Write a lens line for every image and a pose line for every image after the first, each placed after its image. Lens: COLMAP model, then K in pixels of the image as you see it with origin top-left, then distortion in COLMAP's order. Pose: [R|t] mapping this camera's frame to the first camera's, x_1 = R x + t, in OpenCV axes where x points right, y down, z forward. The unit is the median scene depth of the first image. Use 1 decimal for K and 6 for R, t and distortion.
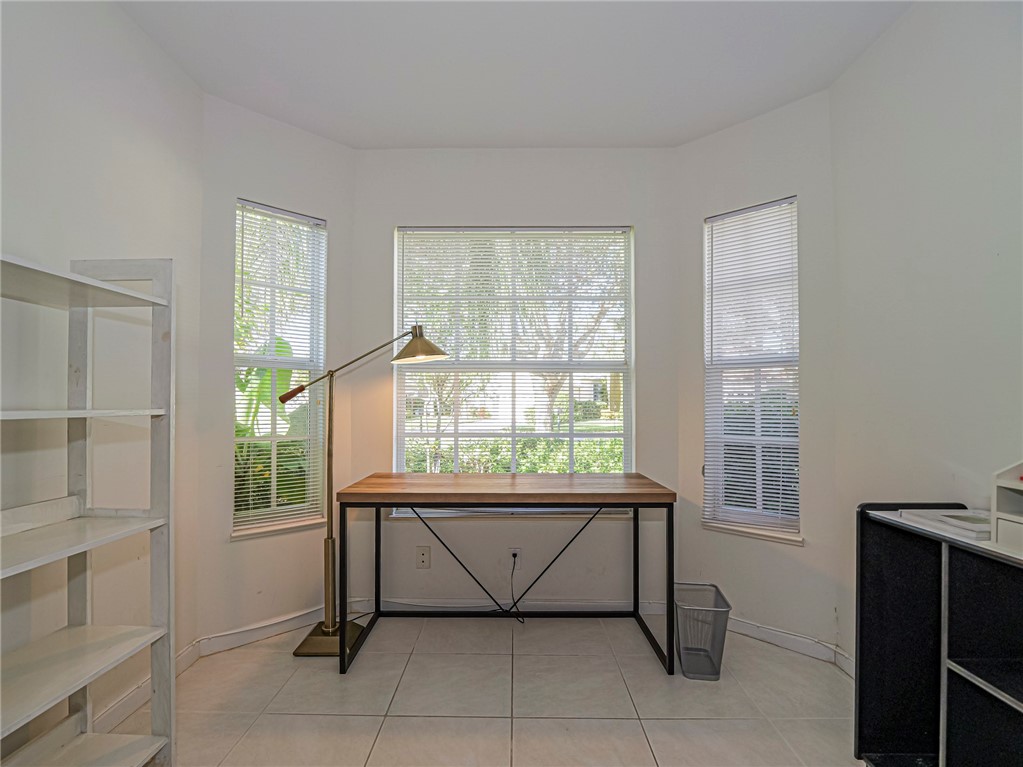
lens RADIAL K [[500.9, 0, 509.9], [0, 500.9, 402.1], [0, 0, 1]] dist [-0.013392, -0.000062]
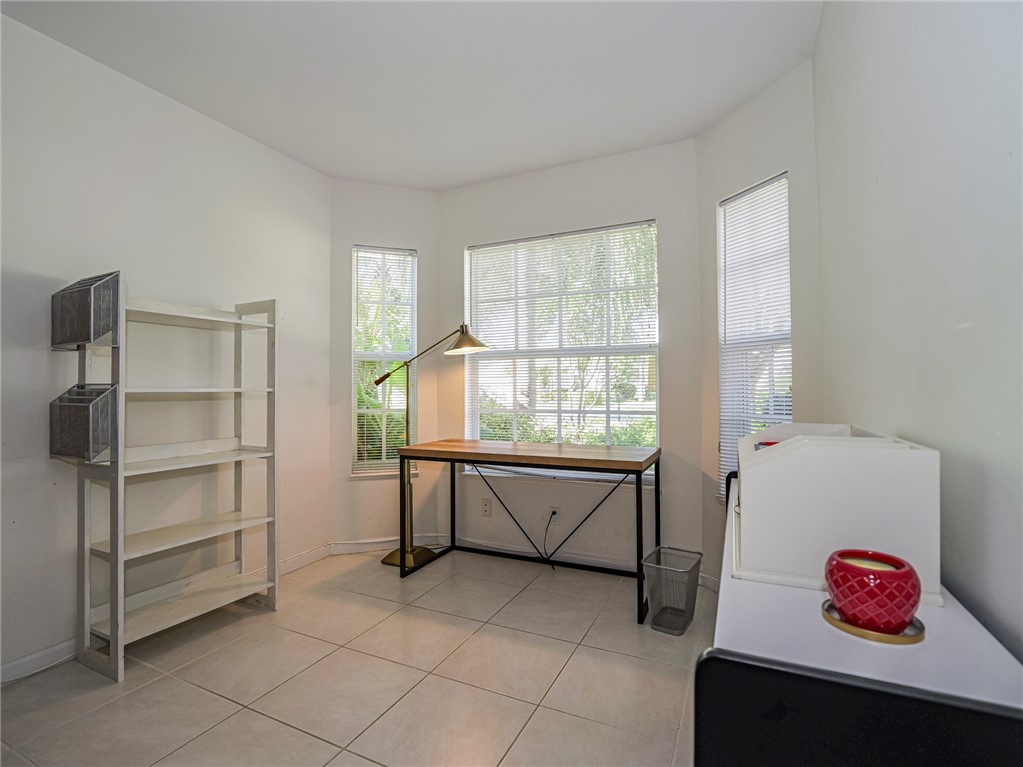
lens RADIAL K [[502.3, 0, 511.5], [0, 502.3, 383.5], [0, 0, 1]] dist [0.001012, 0.000027]
pose [[0.904194, -0.010119, -0.427003, 0.478272], [0.007863, 0.999944, -0.007046, 0.010026], [0.427051, 0.003014, 0.904223, -0.127230]]
